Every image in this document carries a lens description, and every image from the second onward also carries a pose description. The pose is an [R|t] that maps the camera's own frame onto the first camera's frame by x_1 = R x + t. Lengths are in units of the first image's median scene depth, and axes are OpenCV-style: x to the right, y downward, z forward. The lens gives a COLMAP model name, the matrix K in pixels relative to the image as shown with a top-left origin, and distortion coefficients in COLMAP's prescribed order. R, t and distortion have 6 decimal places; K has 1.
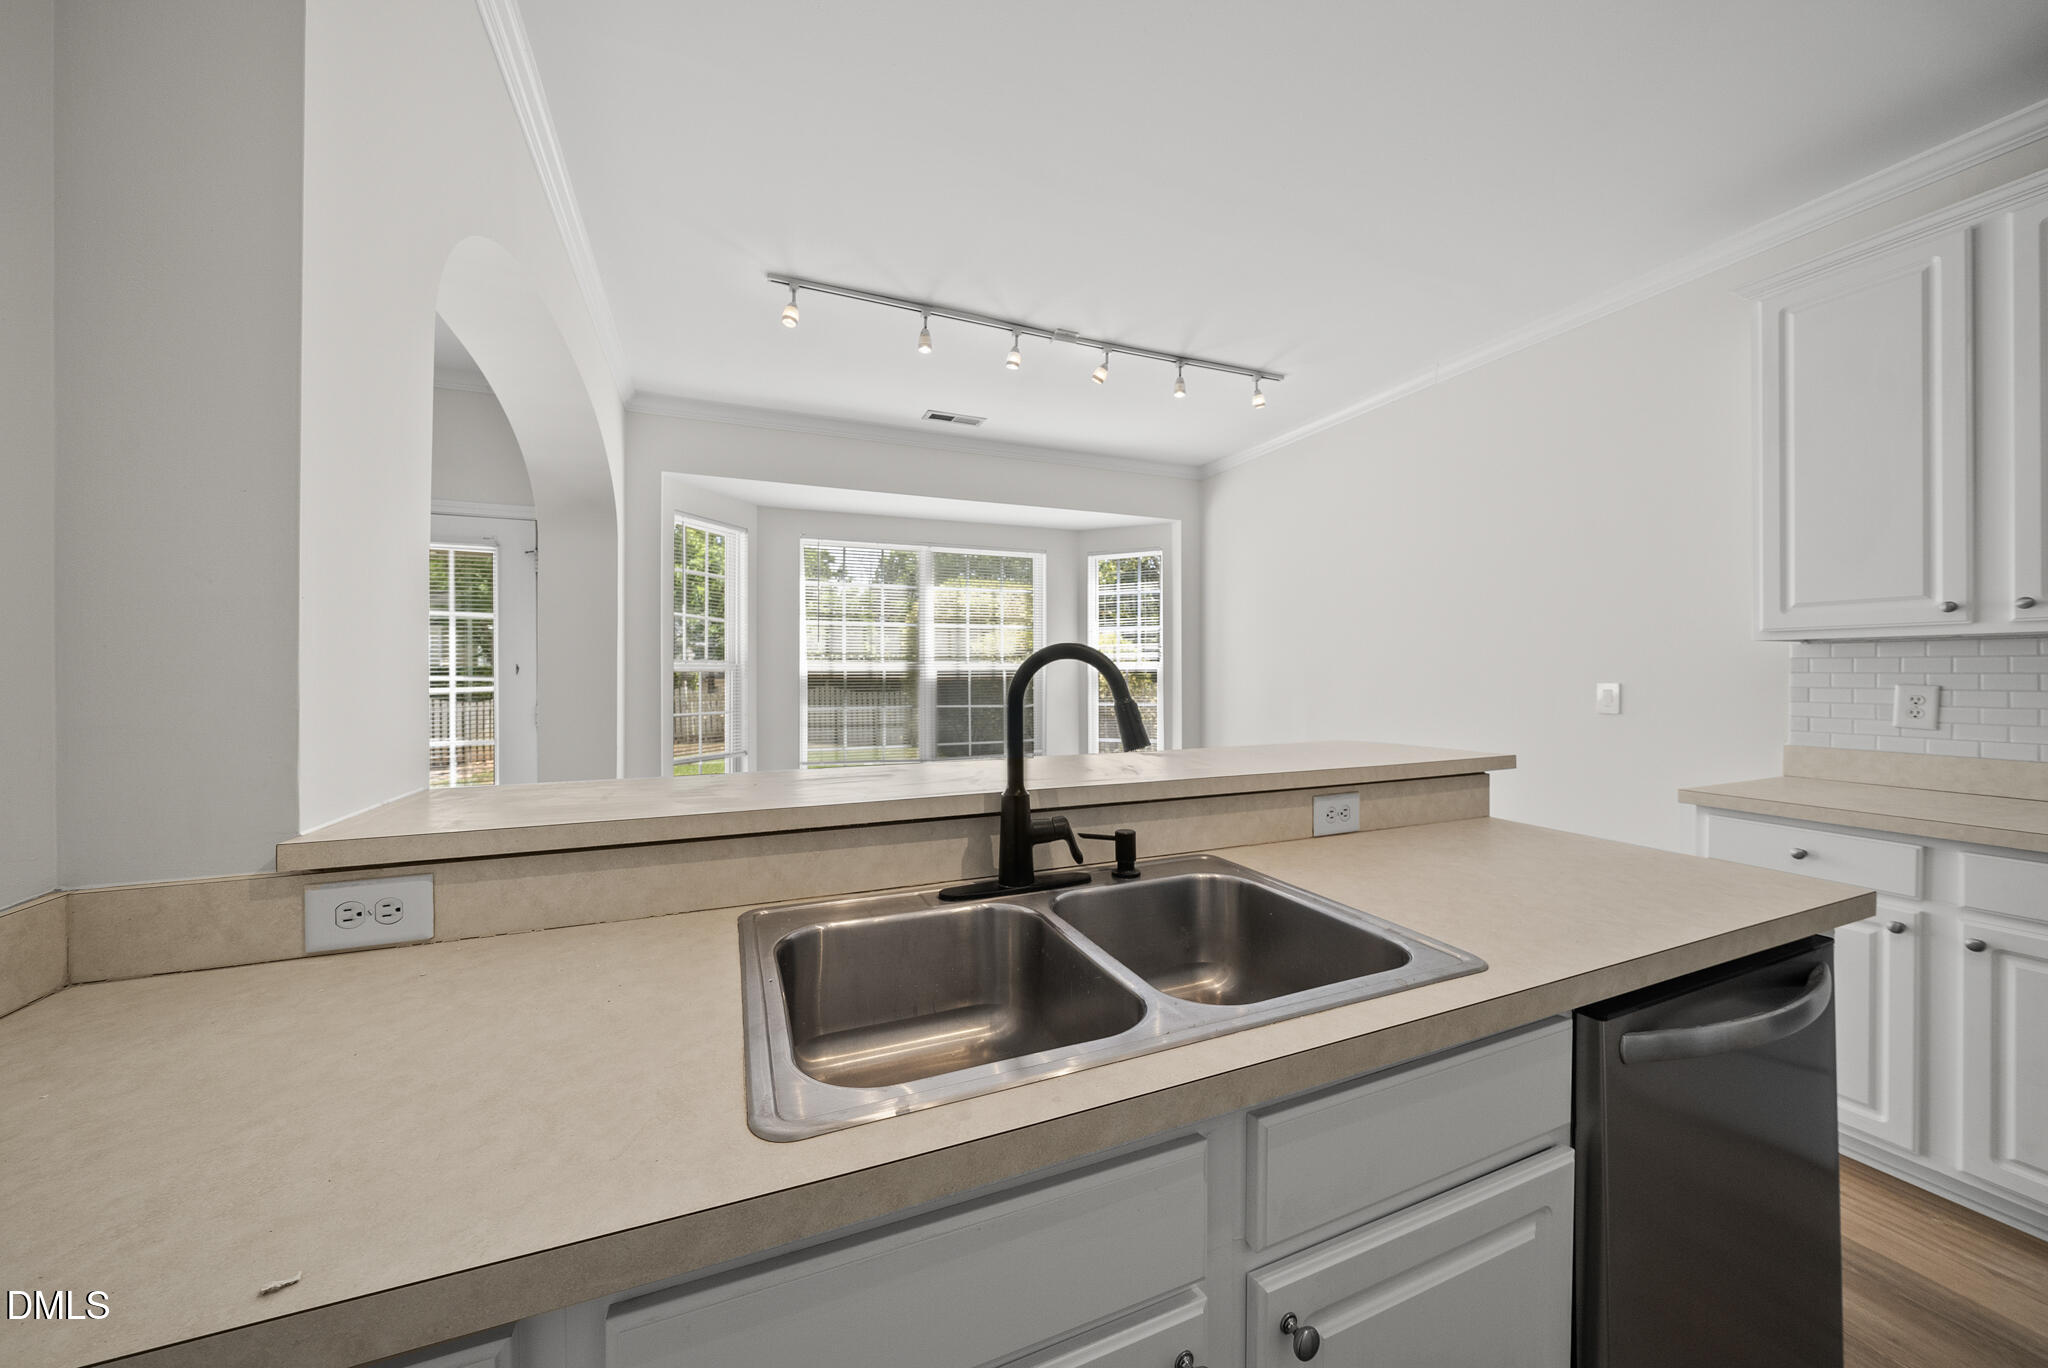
lens RADIAL K [[707.0, 0, 1015.1], [0, 707.0, 675.2], [0, 0, 1]] dist [-0.006649, 0.000212]
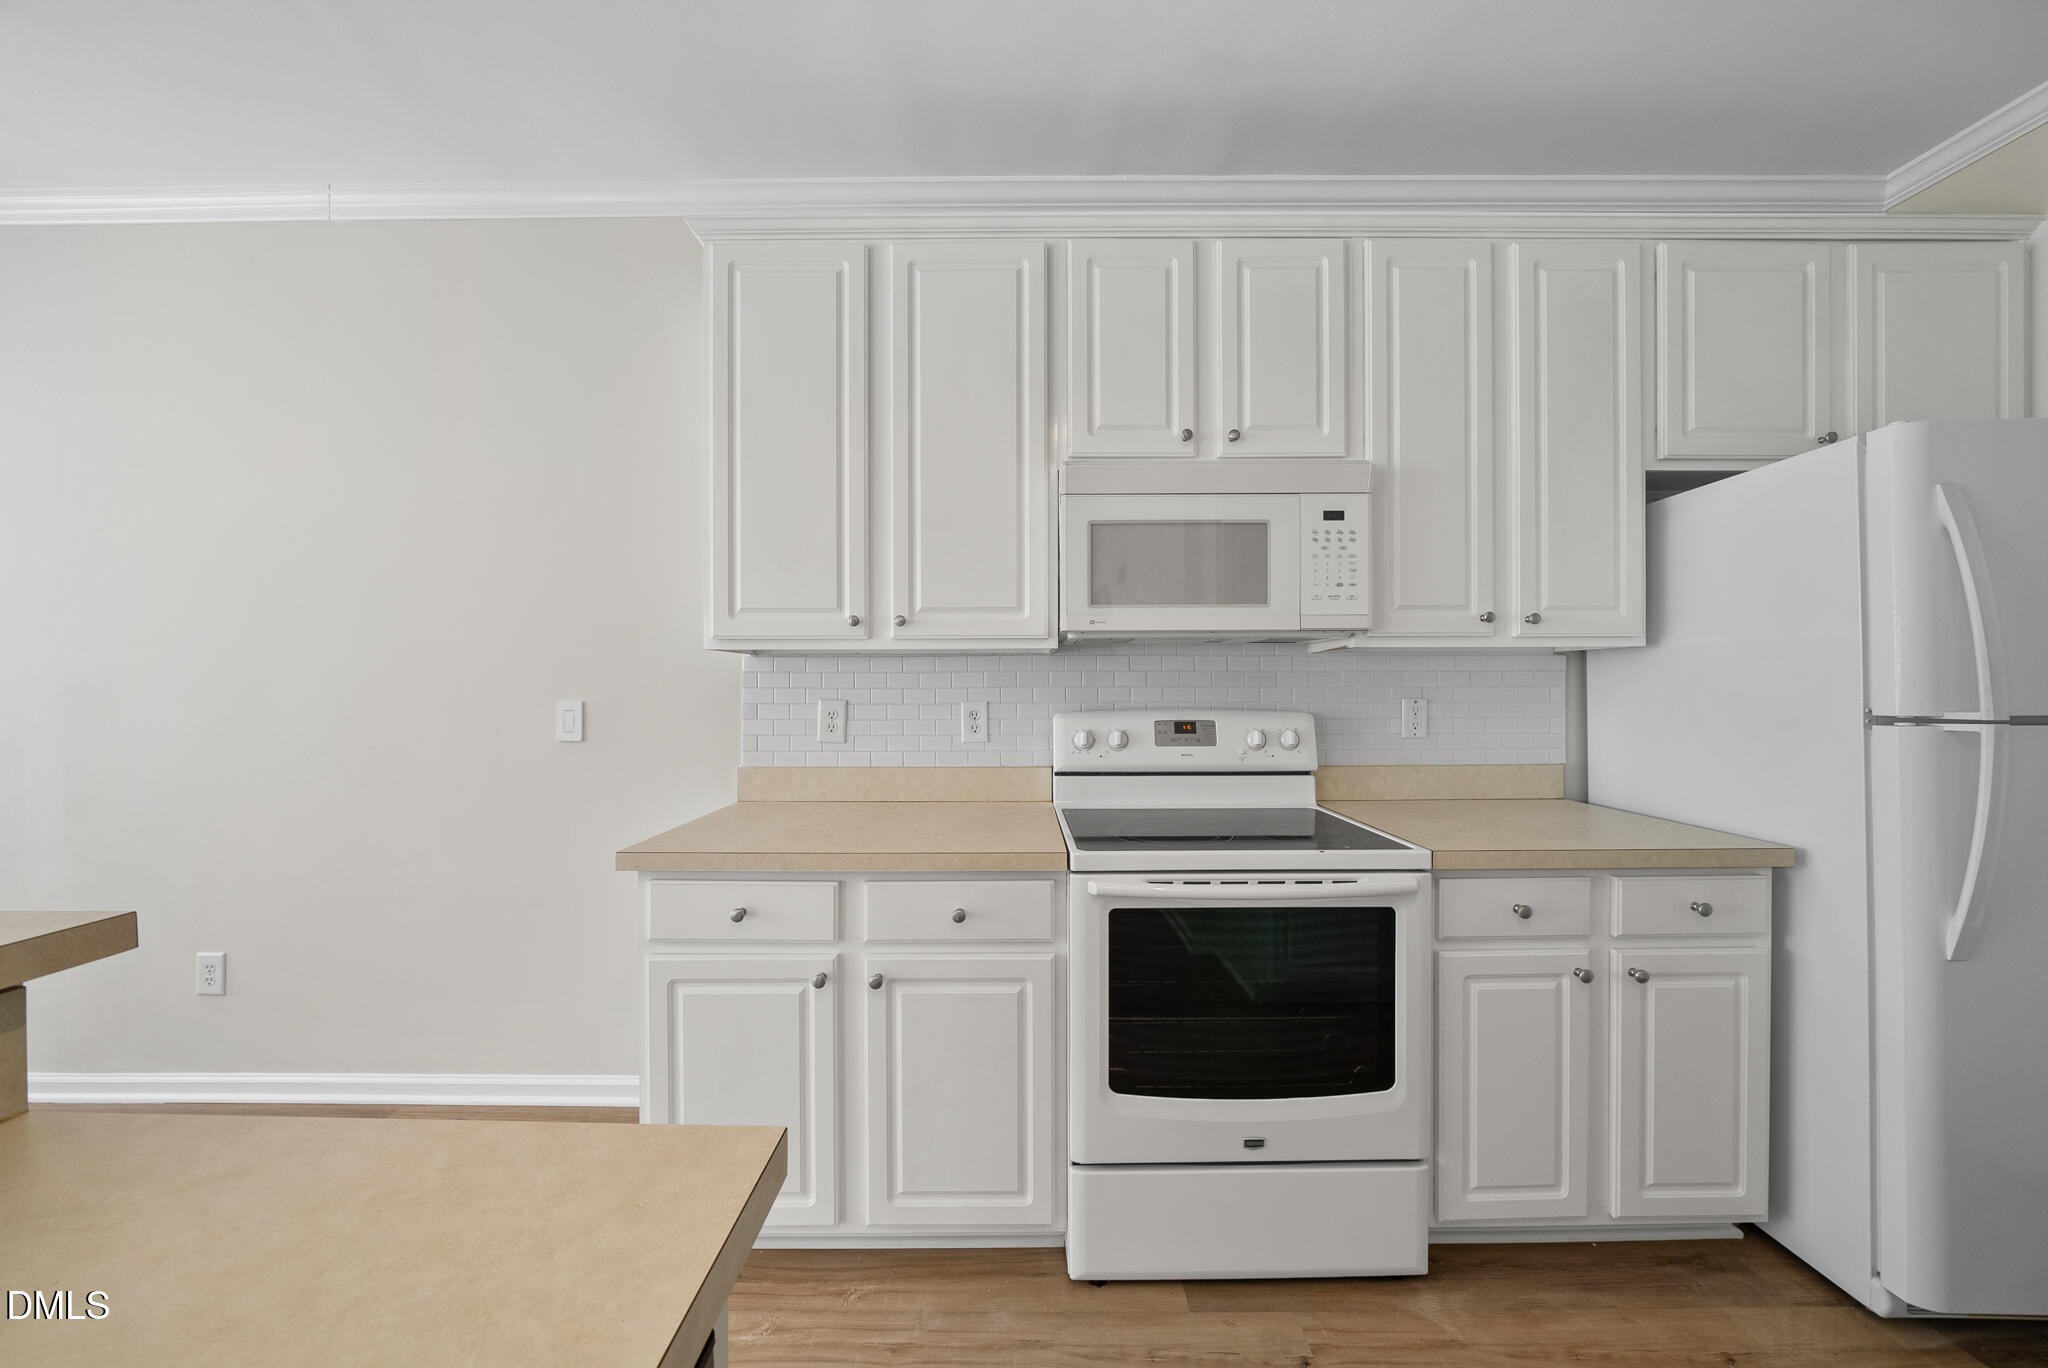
lens RADIAL K [[707.0, 0, 1026.4], [0, 707.0, 686.1], [0, 0, 1]] dist [-0.006649, 0.000212]
pose [[0.380288, 0.001126, 0.924868, 0.449040], [0.003968, 0.999988, -0.002849, -0.001630], [-0.924860, 0.004754, 0.380279, 0.350634]]
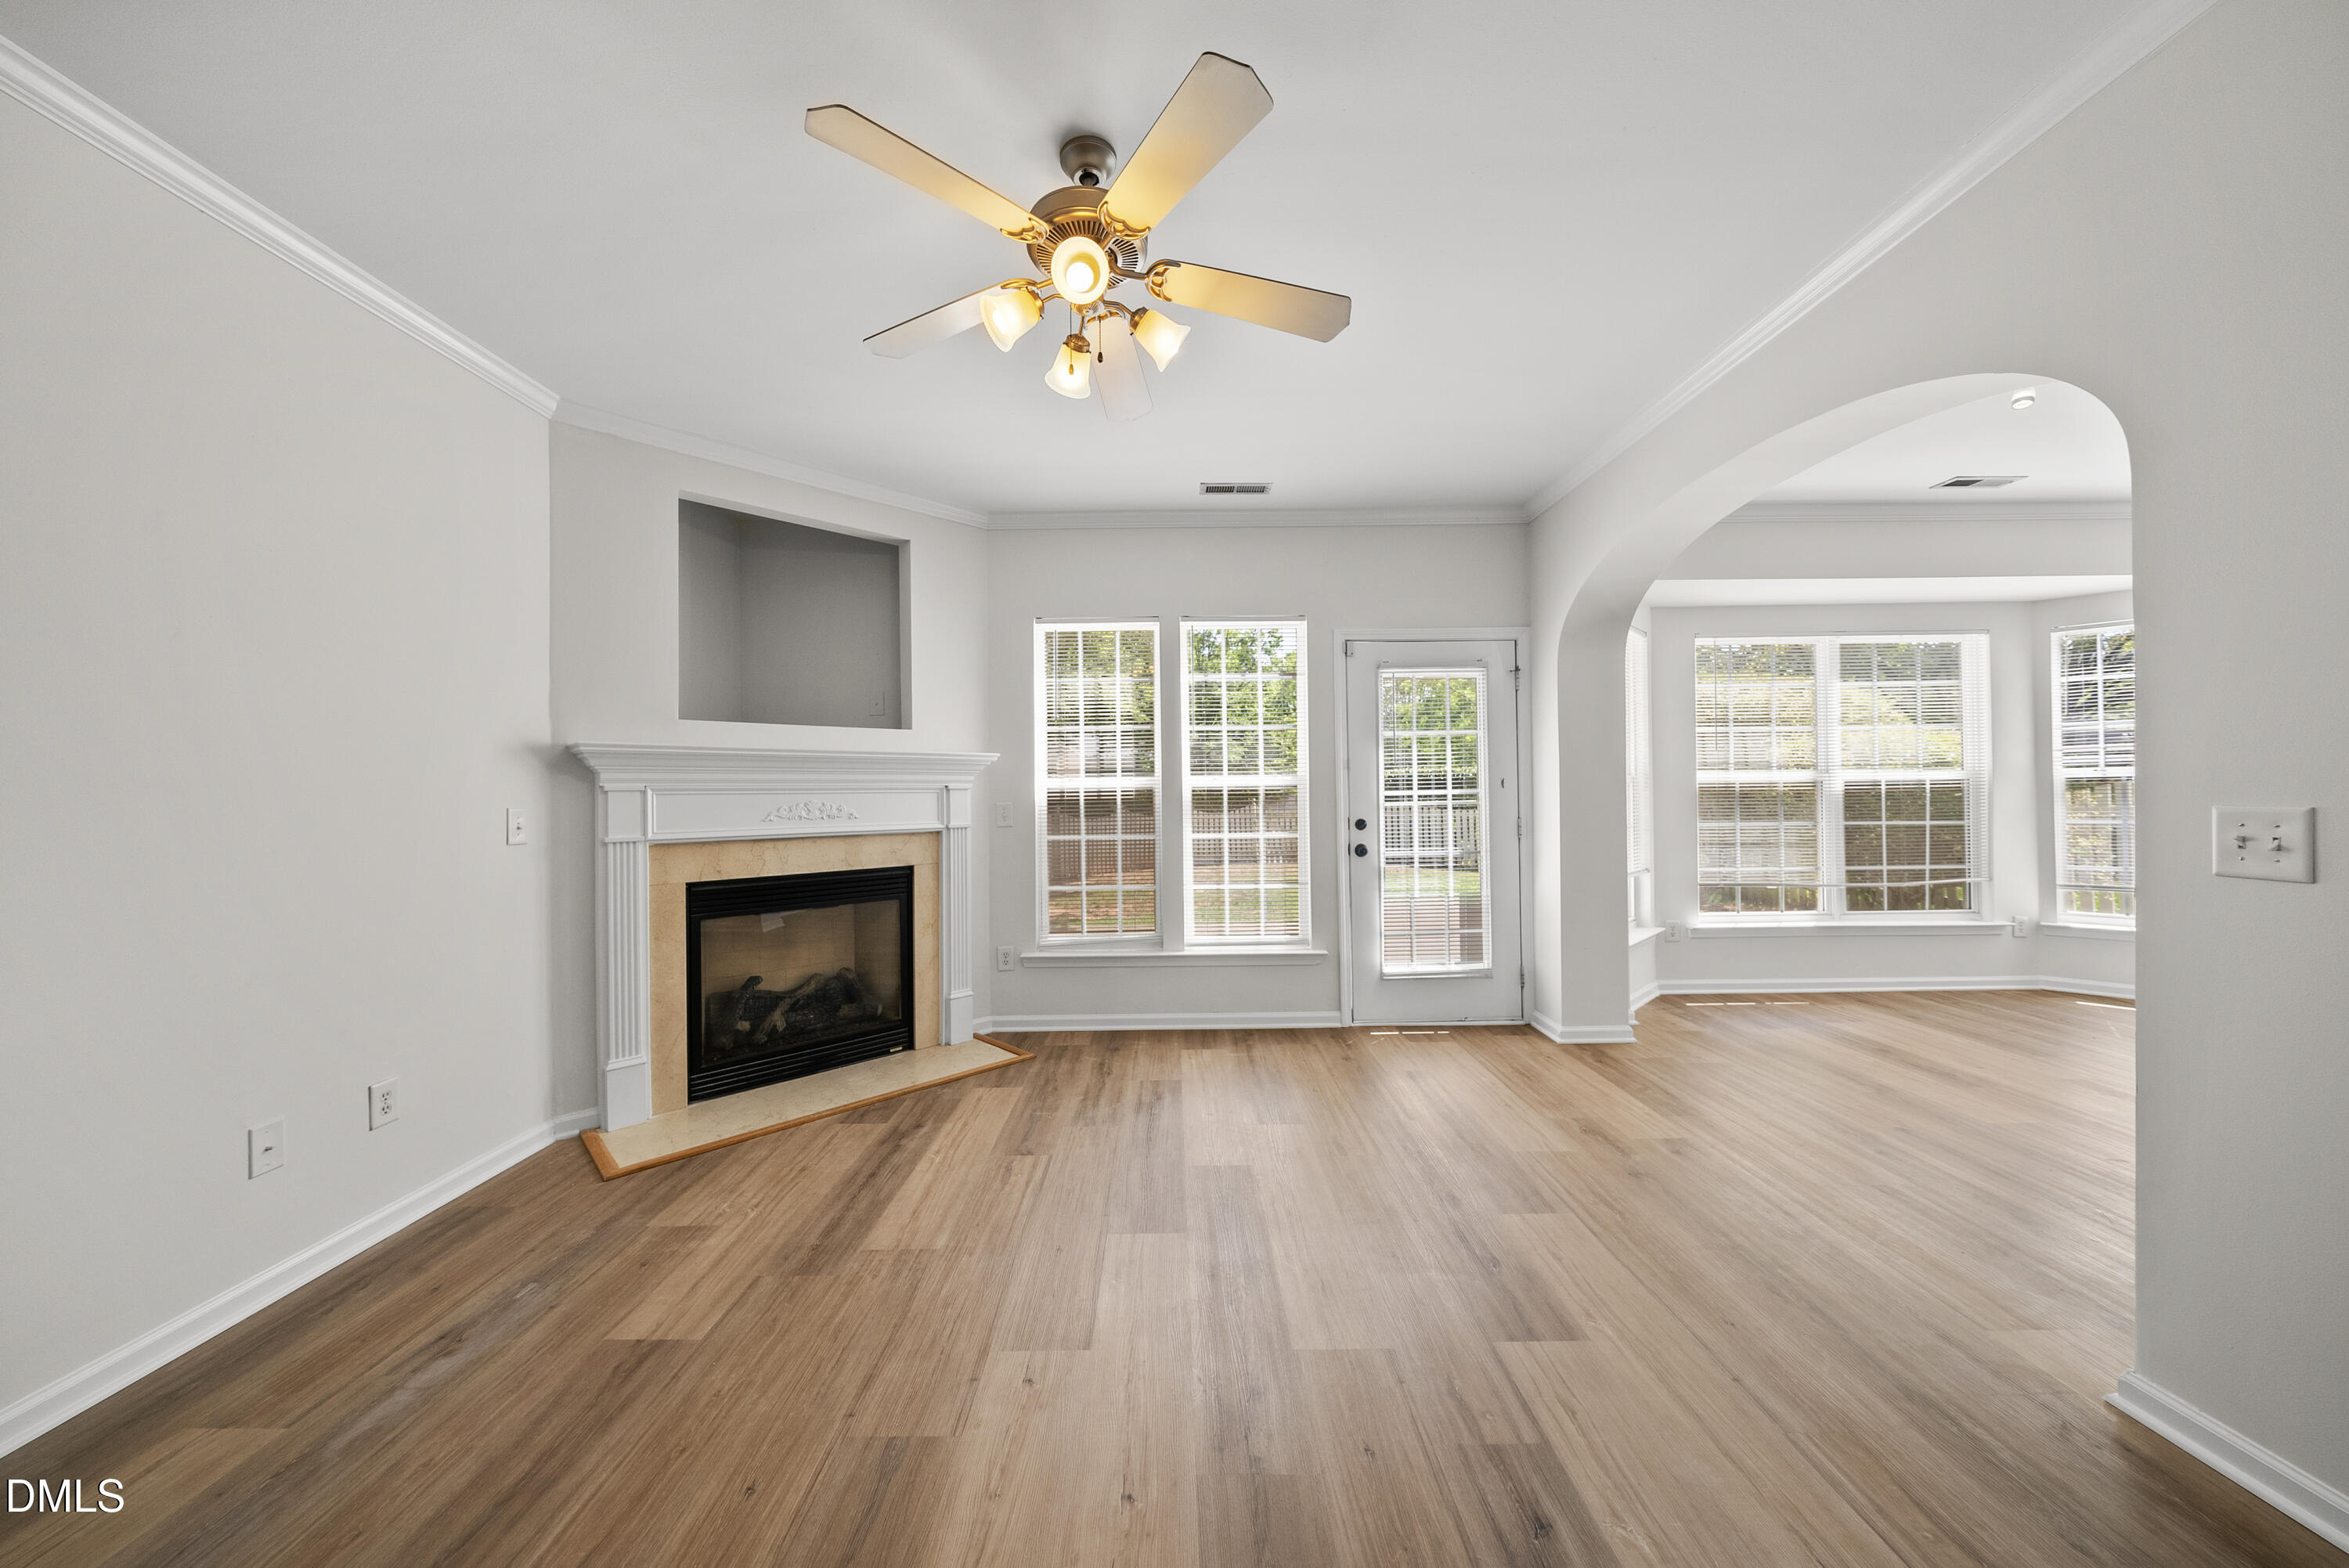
lens RADIAL K [[810.8, 0, 1181.9], [0, 810.8, 795.1], [0, 0, 1]] dist [-0.006649, 0.000212]
pose [[0.932364, -0.004688, -0.361492, -1.292807], [0.006473, 0.999972, 0.003727, 0.004951], [0.361464, -0.005815, 0.932368, -0.511170]]
